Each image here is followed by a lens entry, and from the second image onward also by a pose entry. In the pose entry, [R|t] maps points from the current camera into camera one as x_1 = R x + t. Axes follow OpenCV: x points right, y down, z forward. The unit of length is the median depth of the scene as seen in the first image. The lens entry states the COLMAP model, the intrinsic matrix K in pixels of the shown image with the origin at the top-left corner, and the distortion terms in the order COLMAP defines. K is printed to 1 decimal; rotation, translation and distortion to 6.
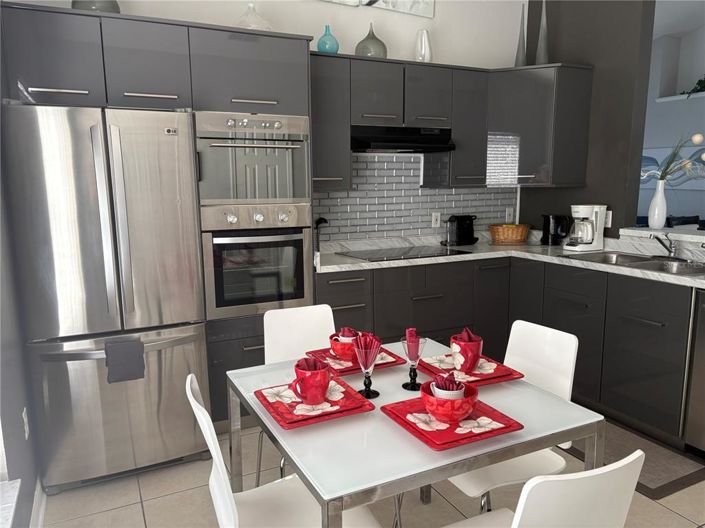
lens RADIAL K [[532.3, 0, 351.7], [0, 532.3, 266.2], [0, 0, 1]] dist [0.048313, -0.010643]
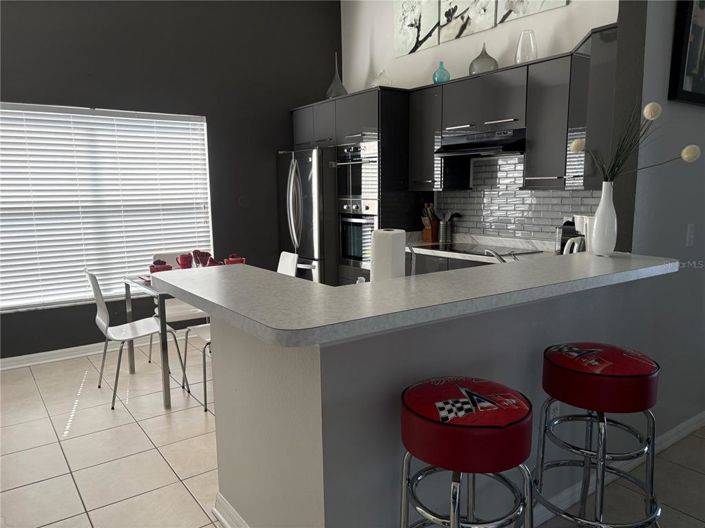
lens RADIAL K [[532.3, 0, 352.0], [0, 532.3, 263.6], [0, 0, 1]] dist [0.048313, -0.010643]
pose [[0.172720, 0.145457, -0.974171, 1.101088], [-0.140233, 0.982592, 0.121851, -0.091100], [0.974937, 0.115565, 0.190111, 0.541016]]
